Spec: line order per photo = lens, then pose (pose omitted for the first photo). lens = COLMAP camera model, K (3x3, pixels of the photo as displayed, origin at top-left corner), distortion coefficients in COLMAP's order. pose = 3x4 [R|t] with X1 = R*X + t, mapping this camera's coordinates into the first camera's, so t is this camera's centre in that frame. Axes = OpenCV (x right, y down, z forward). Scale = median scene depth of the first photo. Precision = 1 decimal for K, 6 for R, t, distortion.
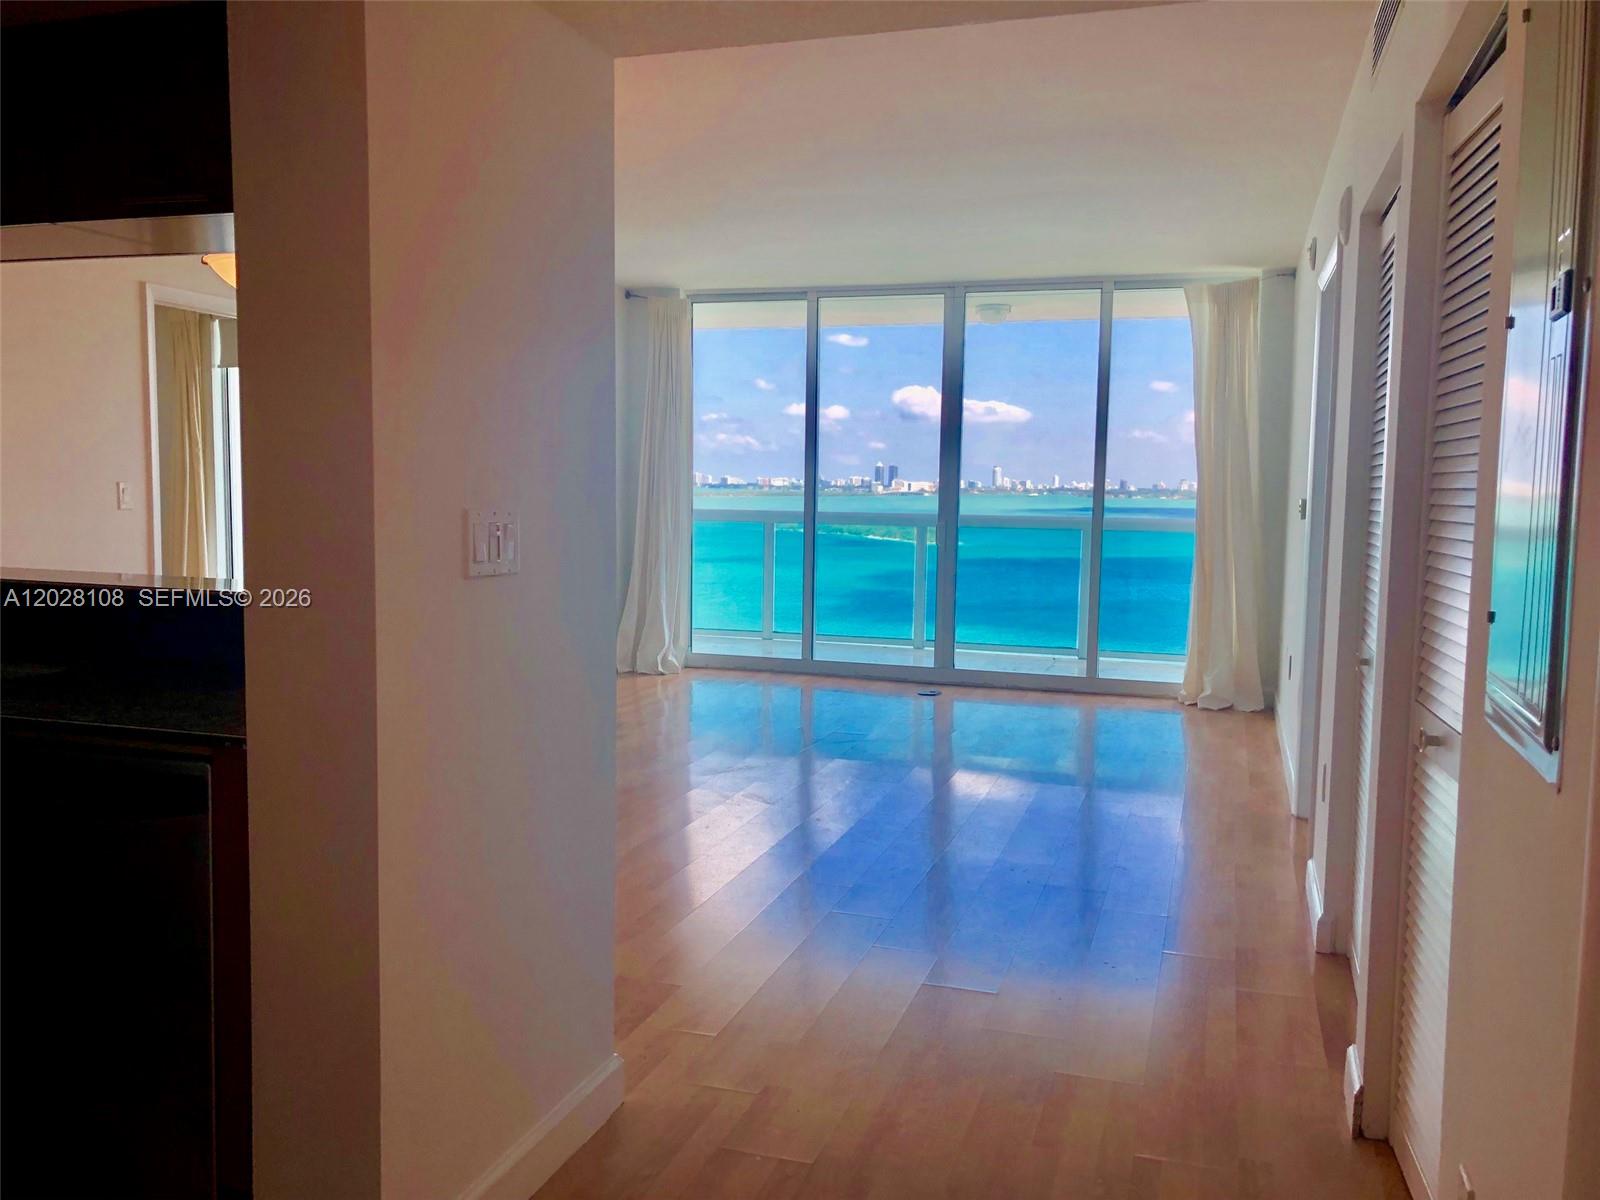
lens RADIAL K [[1299.9, 0, 806.9], [0, 1299.9, 594.9], [0, 0, 1]] dist [0.050213, -0.048318]
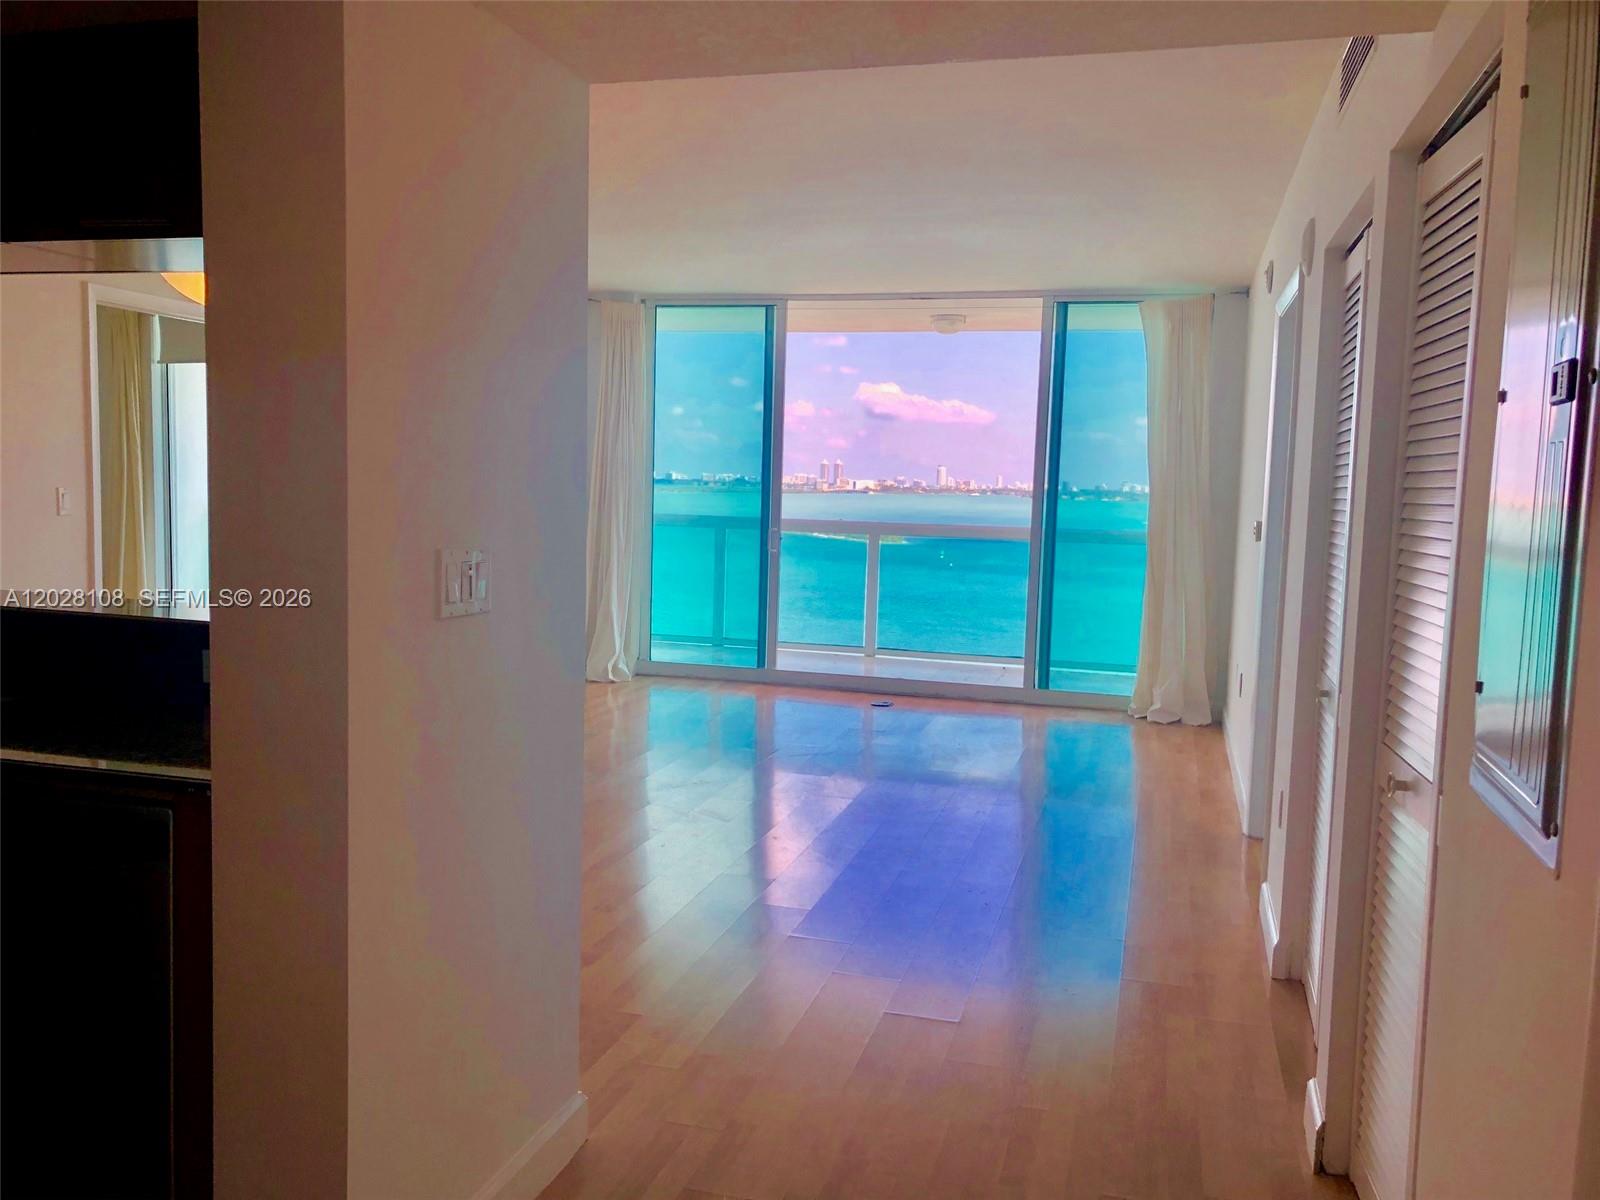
lens RADIAL K [[1299.9, 0, 799.4], [0, 1299.9, 602.4], [0, 0, 1]] dist [0.050213, -0.048318]
pose [[0.999255, 0.009602, 0.037370, -0.010015], [-0.009901, 0.999921, 0.007805, -0.013431], [-0.037292, -0.008169, 0.999271, 0.003950]]
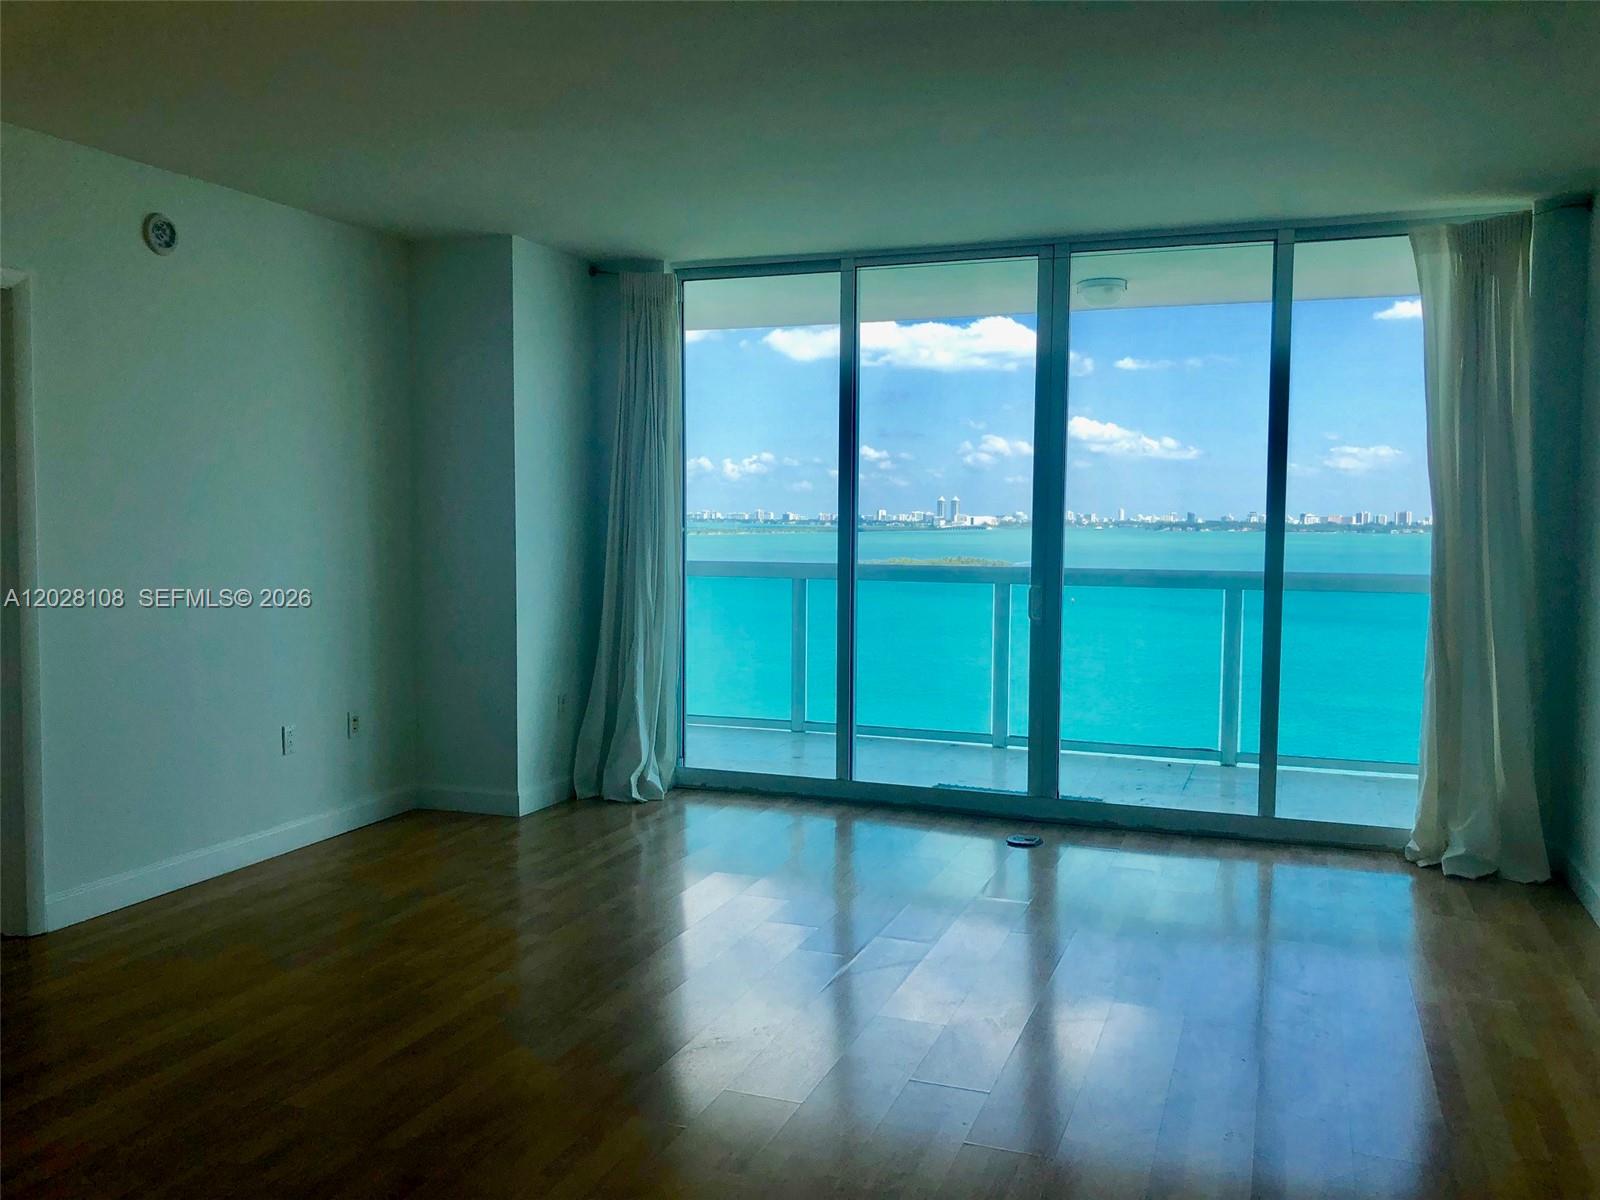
lens RADIAL K [[1299.9, 0, 804.4], [0, 1299.9, 597.3], [0, 0, 1]] dist [0.050213, -0.048318]
pose [[0.998732, -0.005451, -0.050056, 0.021402], [0.004179, 0.999667, -0.025482, -0.046223], [0.050178, 0.025240, 0.998421, 0.429637]]
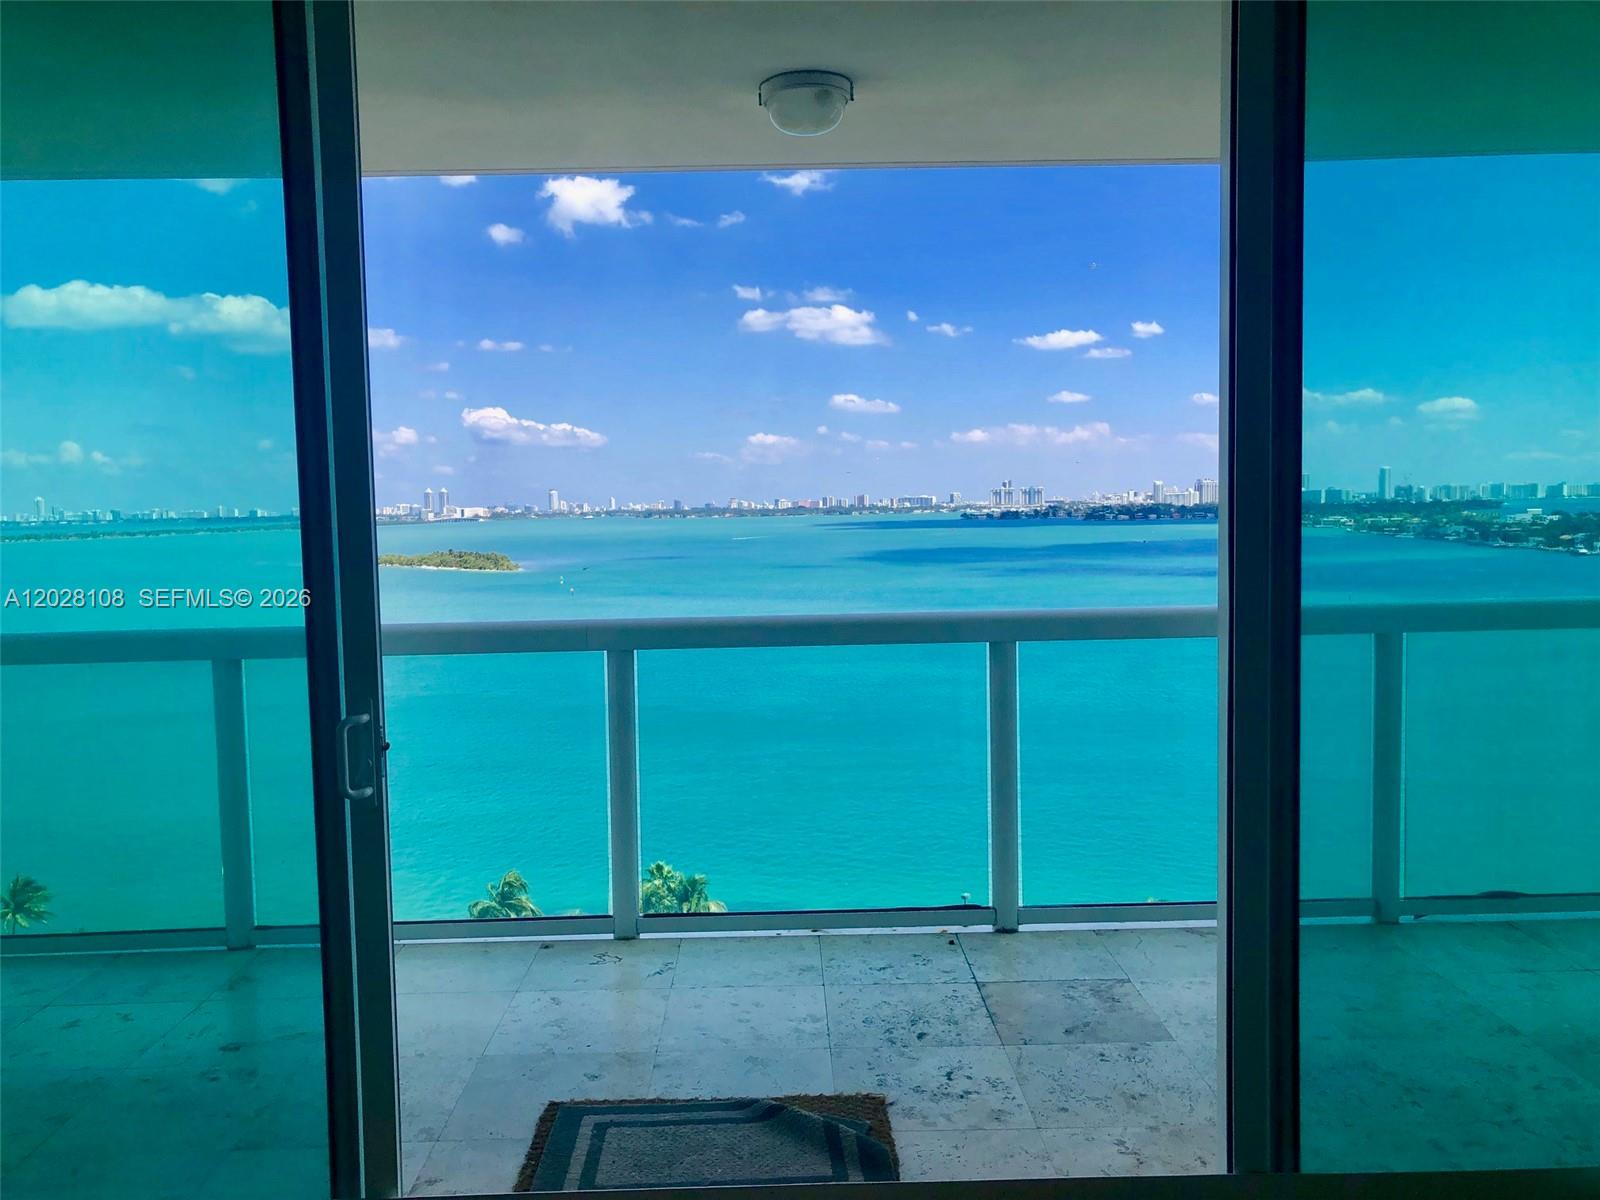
lens RADIAL K [[1299.9, 0, 791.5], [0, 1299.9, 606.9], [0, 0, 1]] dist [0.050213, -0.048318]
pose [[0.946993, -0.058241, 0.315931, 0.016983], [0.060866, 0.998145, 0.001561, -0.118080], [-0.315436, 0.017751, 0.948781, 1.076984]]
